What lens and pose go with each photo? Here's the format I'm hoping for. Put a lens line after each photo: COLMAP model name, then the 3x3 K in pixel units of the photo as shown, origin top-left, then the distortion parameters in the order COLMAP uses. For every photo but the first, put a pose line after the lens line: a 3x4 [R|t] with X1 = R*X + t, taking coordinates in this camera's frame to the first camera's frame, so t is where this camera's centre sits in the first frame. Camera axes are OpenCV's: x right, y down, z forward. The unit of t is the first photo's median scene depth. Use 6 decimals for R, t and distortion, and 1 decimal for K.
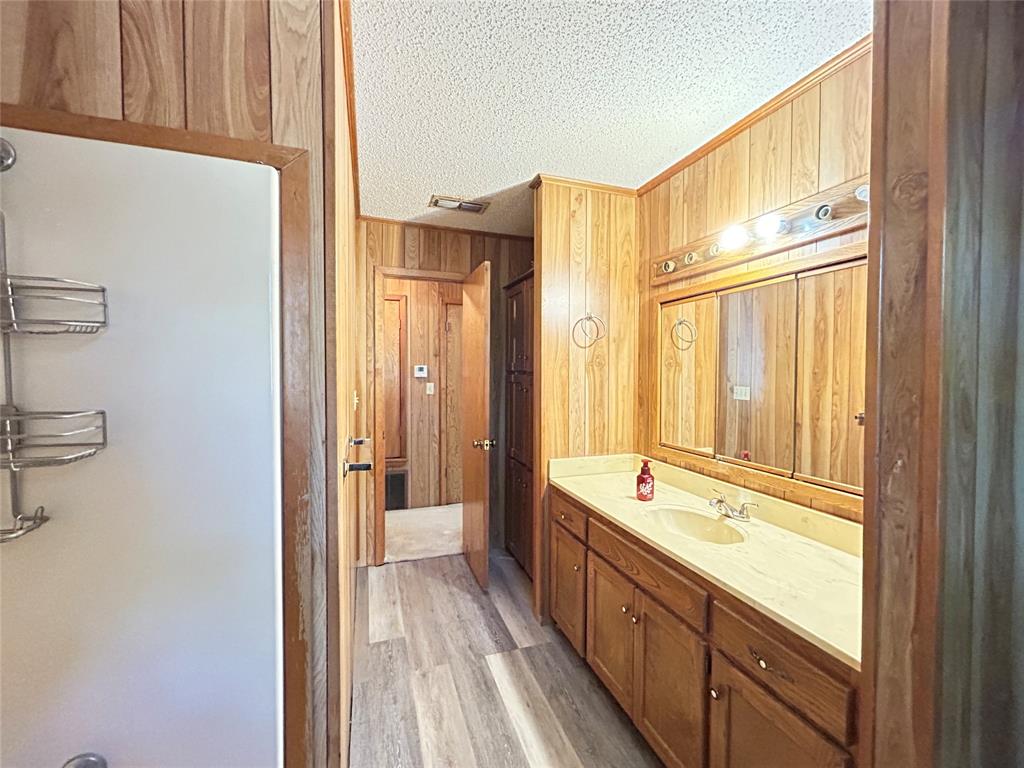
lens RADIAL K [[414.9, 0, 512.1], [0, 414.9, 380.8], [0, 0, 1]] dist [-0.000697, 0.000185]
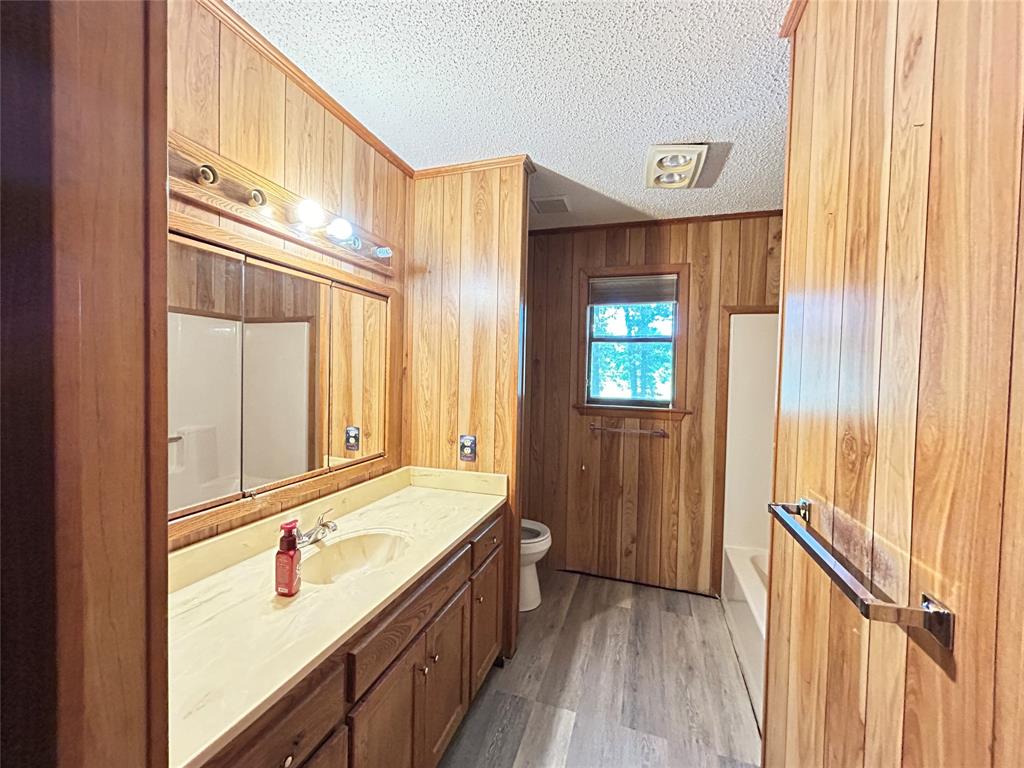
lens RADIAL K [[414.9, 0, 510.8], [0, 414.9, 382.3], [0, 0, 1]] dist [-0.000697, 0.000185]
pose [[-0.789238, -0.032136, 0.613246, -0.307344], [-0.008524, 0.999107, 0.041387, -0.039576], [-0.614028, 0.027437, -0.788807, 1.399527]]
